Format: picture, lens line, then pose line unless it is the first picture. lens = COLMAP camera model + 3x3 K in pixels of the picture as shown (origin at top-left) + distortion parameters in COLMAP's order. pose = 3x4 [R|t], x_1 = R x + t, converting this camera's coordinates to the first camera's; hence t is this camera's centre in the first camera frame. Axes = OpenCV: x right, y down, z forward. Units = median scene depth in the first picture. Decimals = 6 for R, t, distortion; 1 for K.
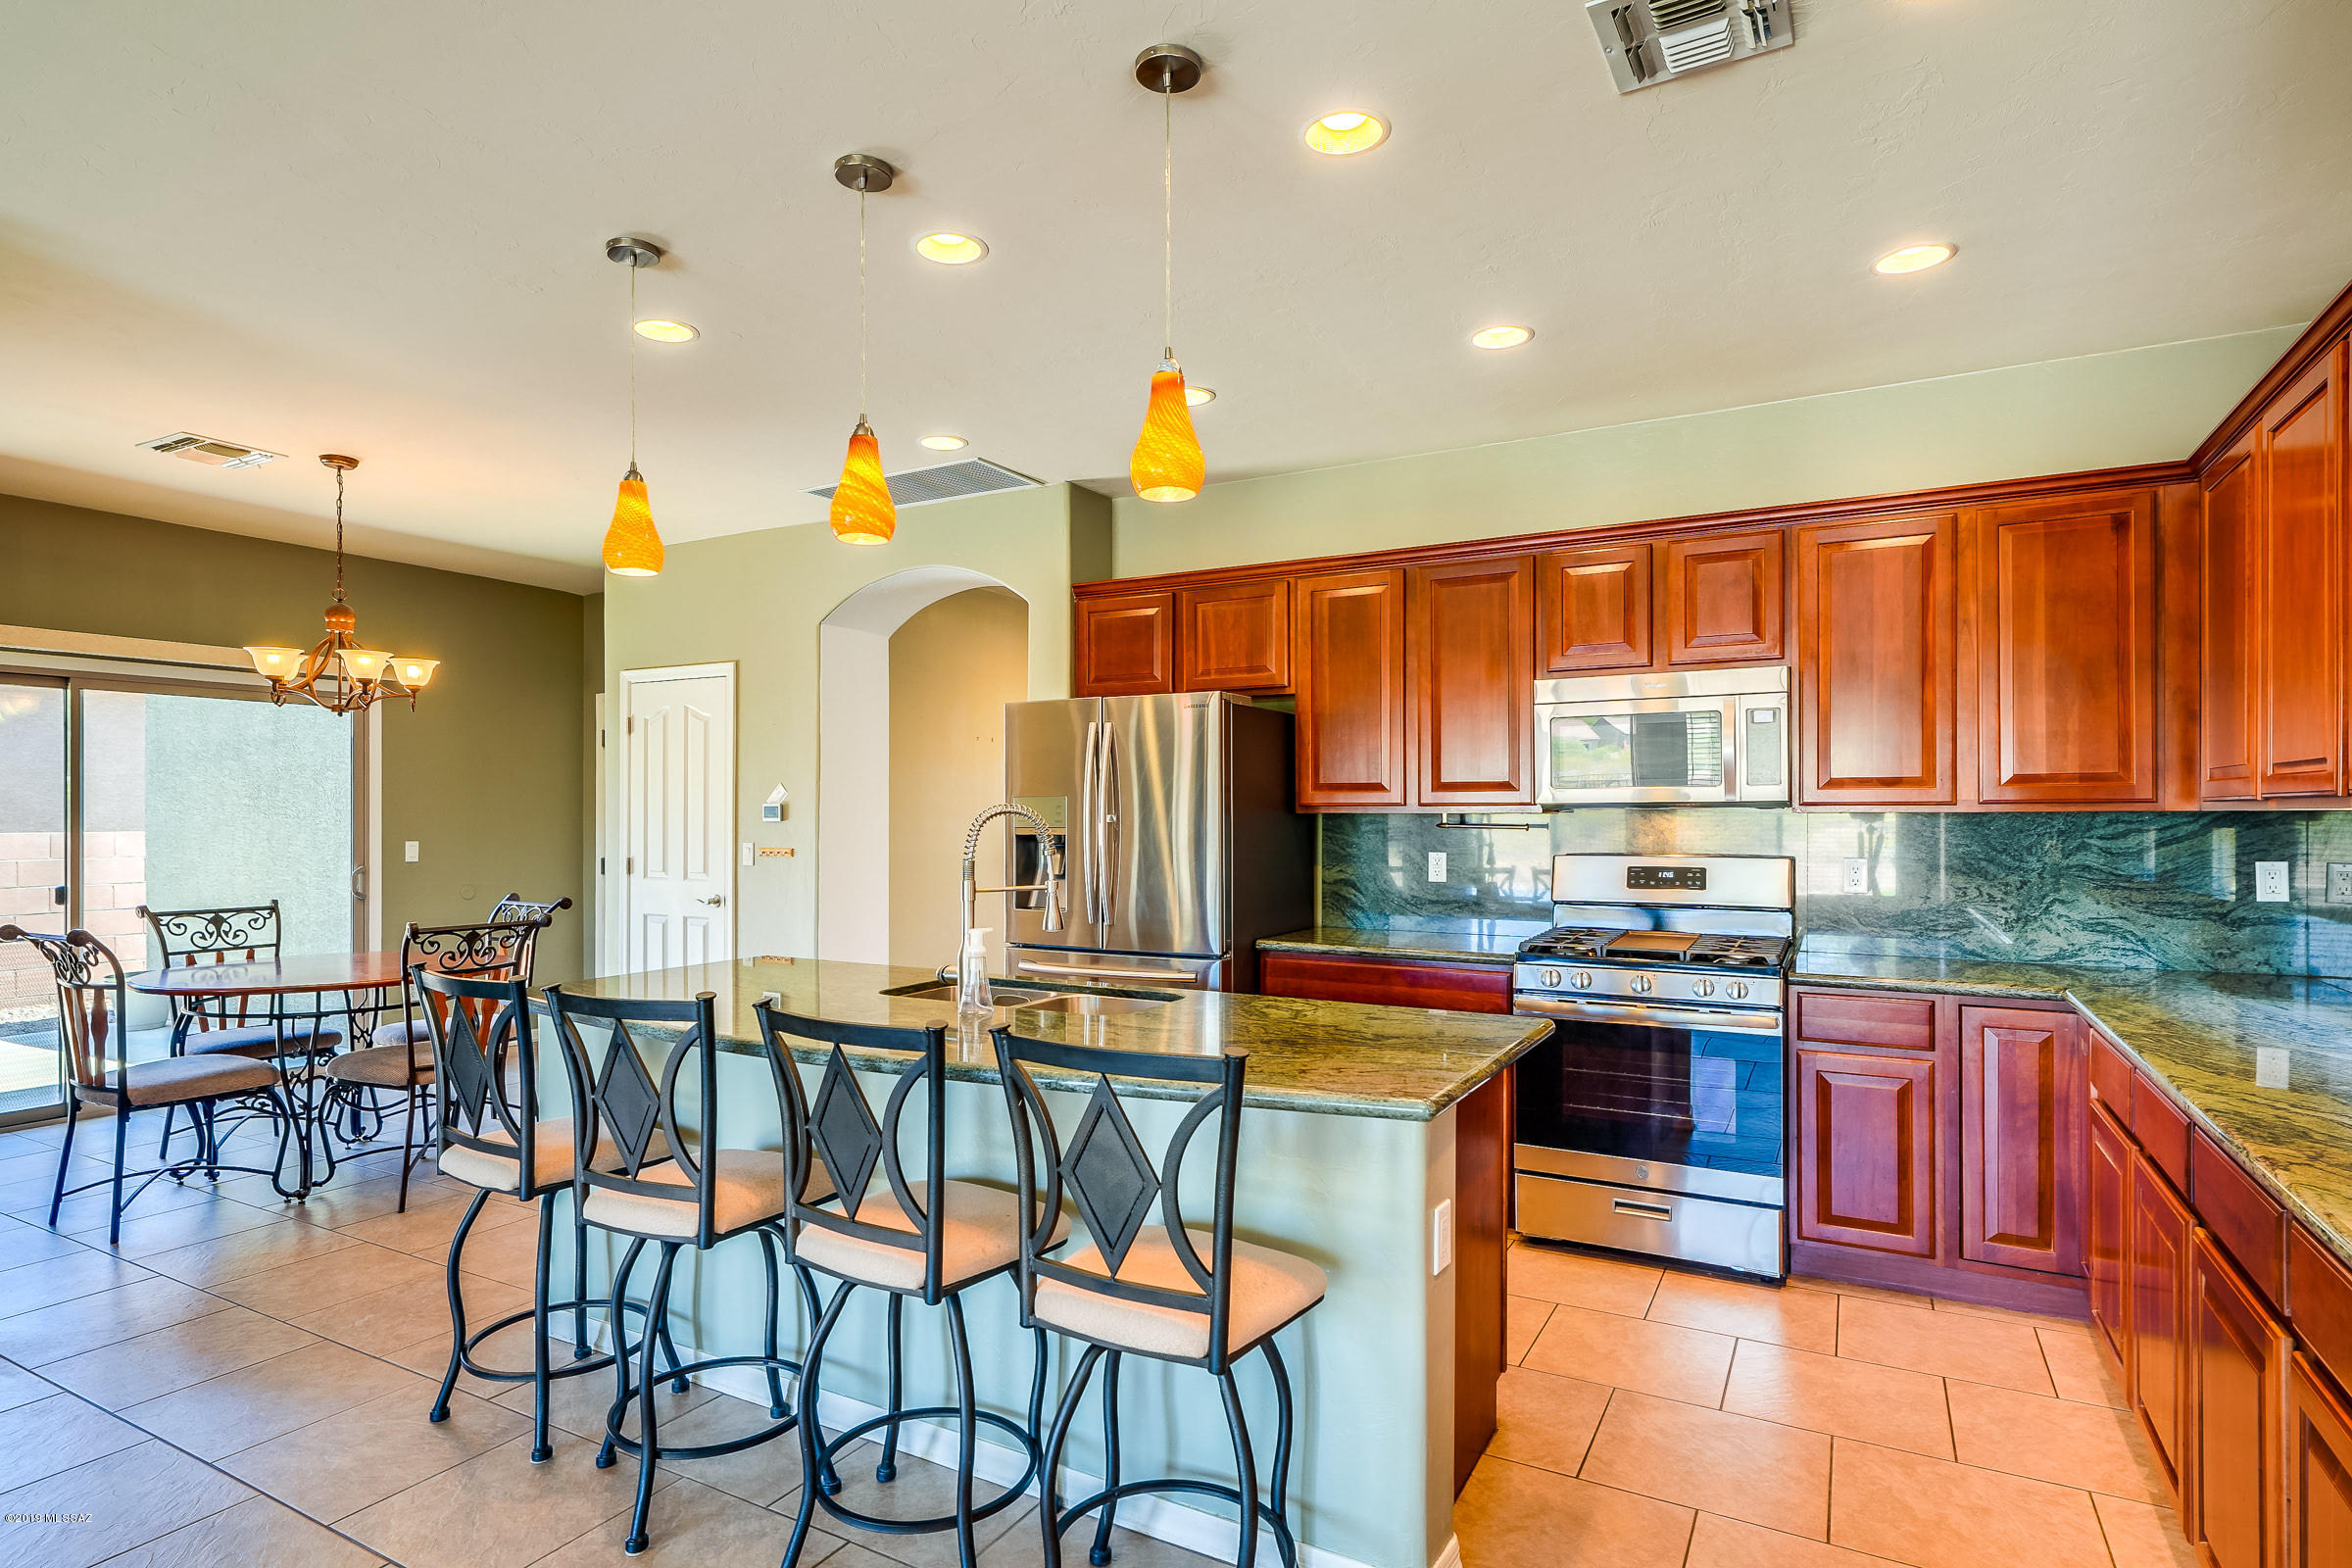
lens RADIAL K [[1224.1, 0, 1164.4], [0, 1224.1, 809.2], [0, 0, 1]] dist [0.002515, 0.000289]
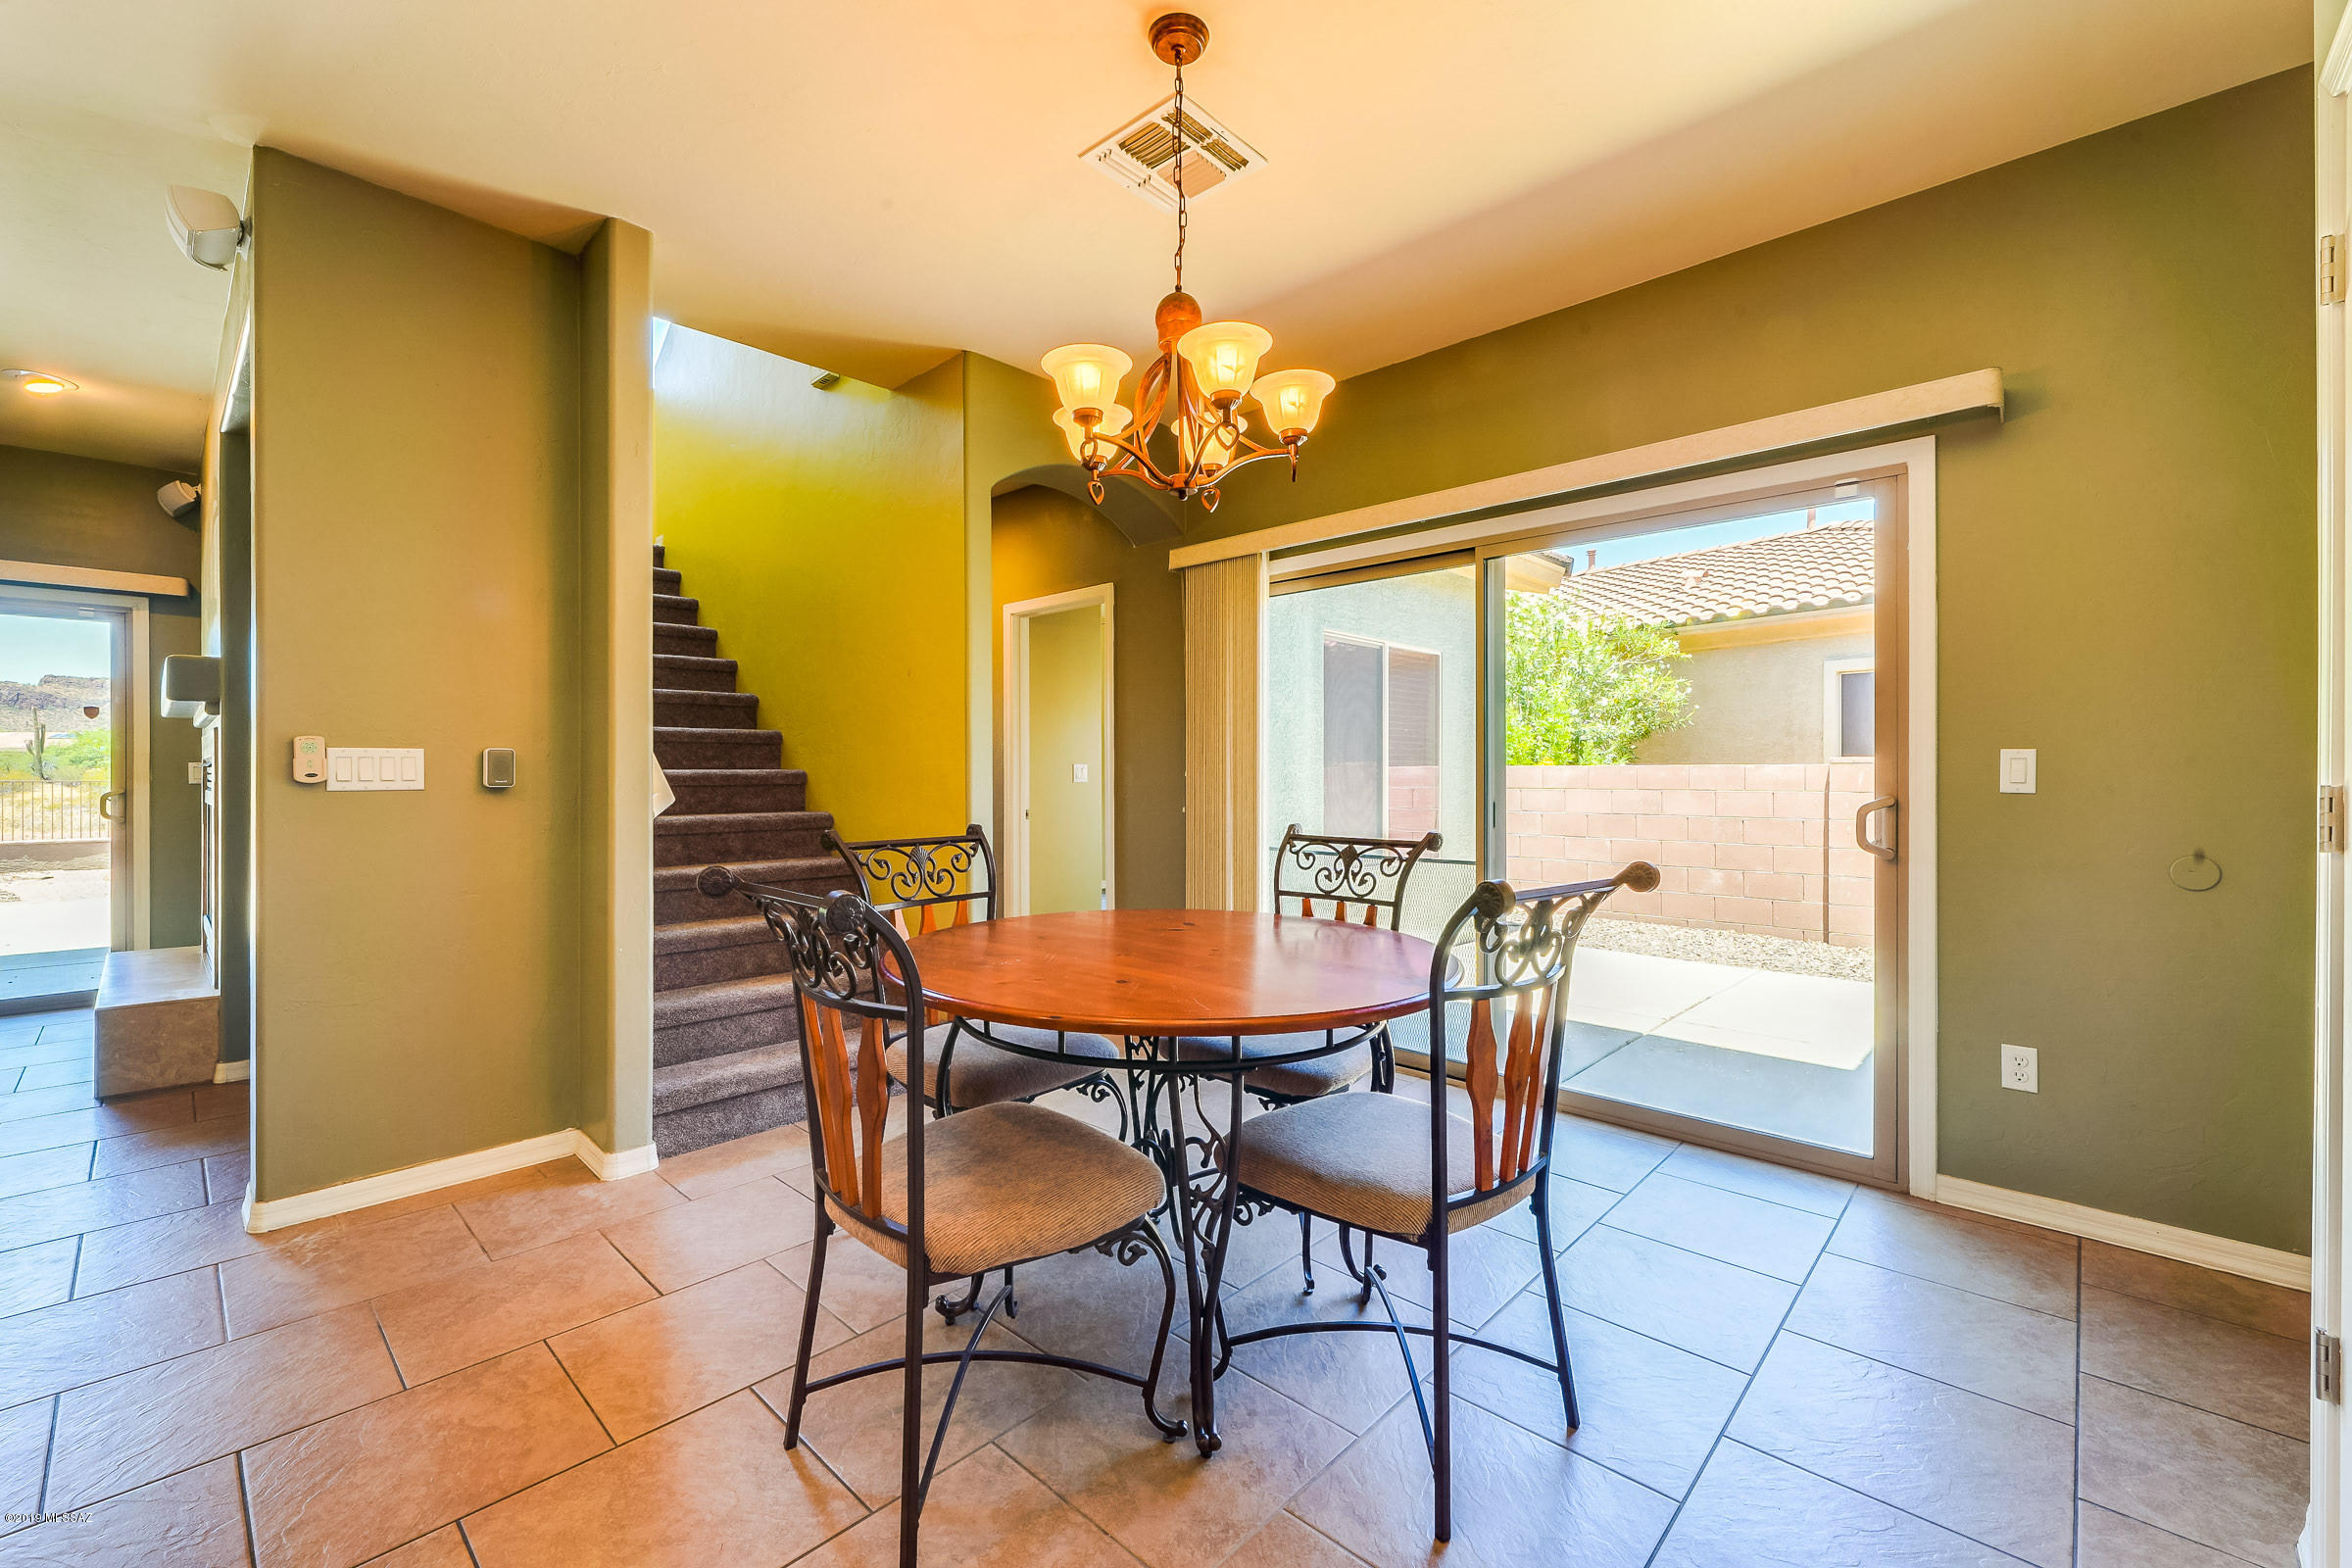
lens RADIAL K [[963.8, 0, 1163.5], [0, 963.8, 774.0], [0, 0, 1]] dist [-0.000747, -0.000224]
pose [[-0.238351, 0.001868, -0.971177, -0.270913], [0.002881, 0.999995, 0.001216, 0.052088], [0.971175, -0.002508, -0.238355, 1.176686]]
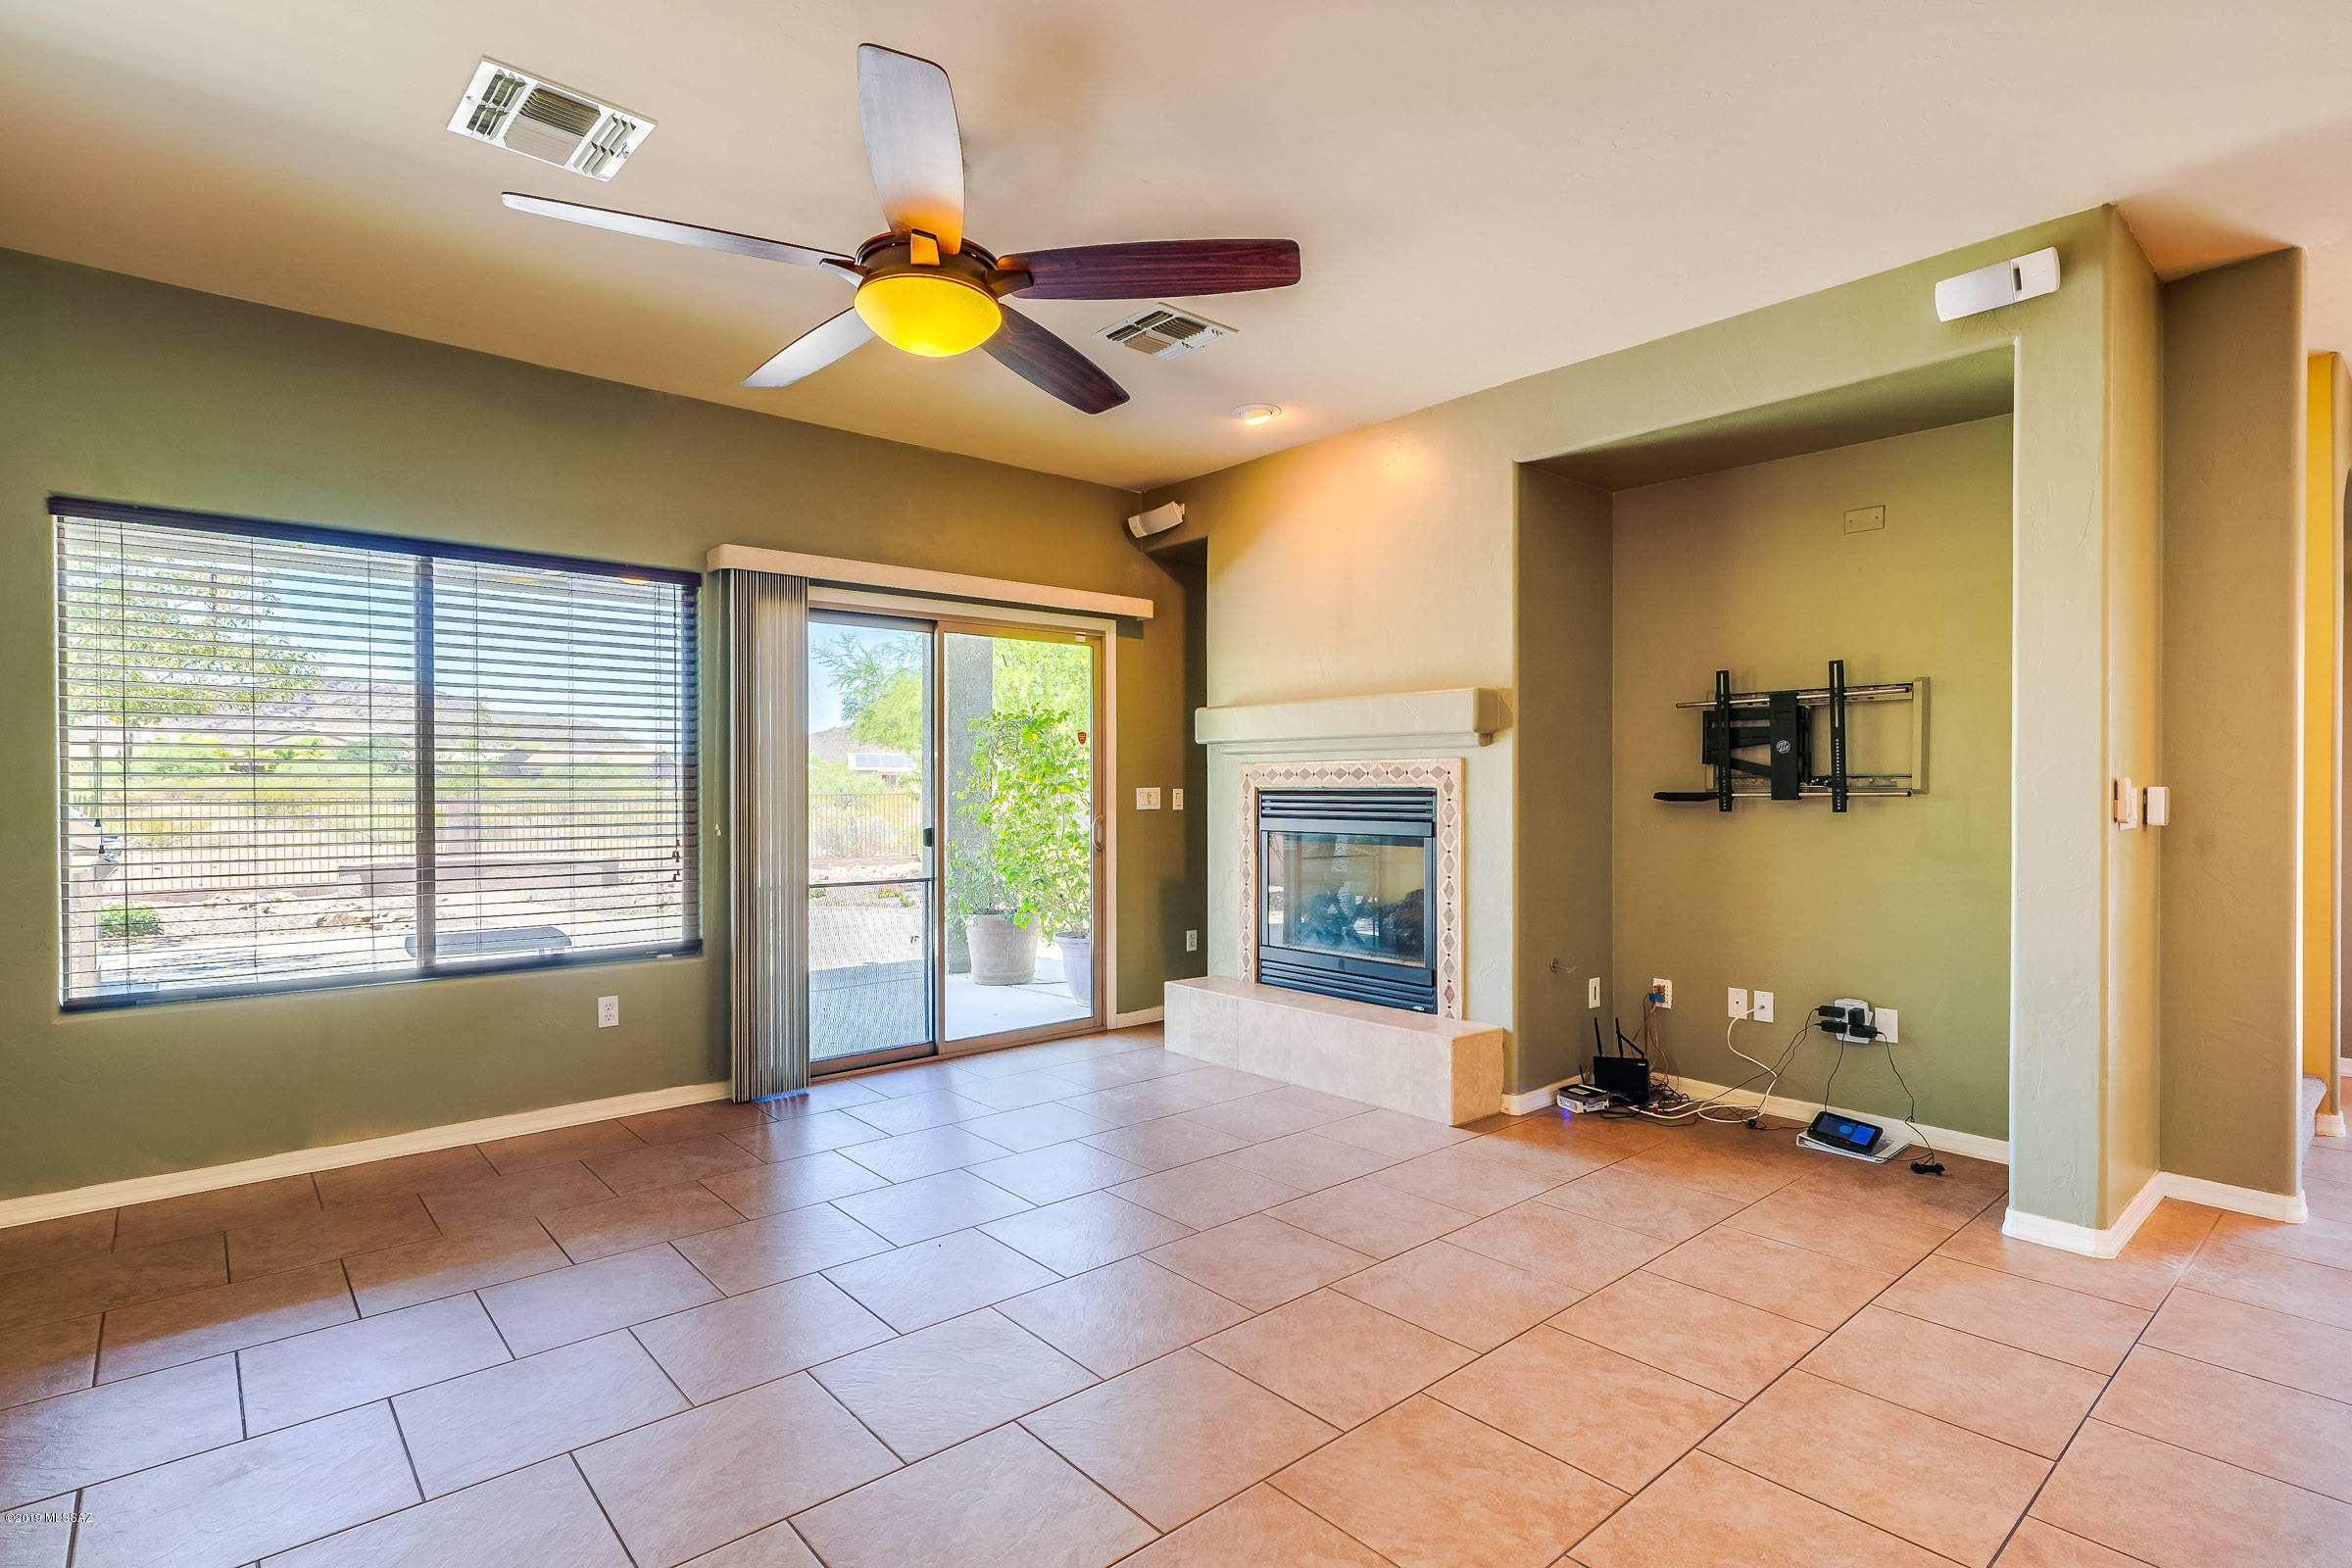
lens RADIAL K [[1139.2, 0, 1165.4], [0, 1139.2, 792.4], [0, 0, 1]] dist [0.003855, -0.000442]
pose [[-0.331258, 0.008023, -0.943506, 0.140637], [0.003223, 0.999968, 0.007371, 0.030756], [0.943535, -0.000599, -0.331274, 0.224250]]
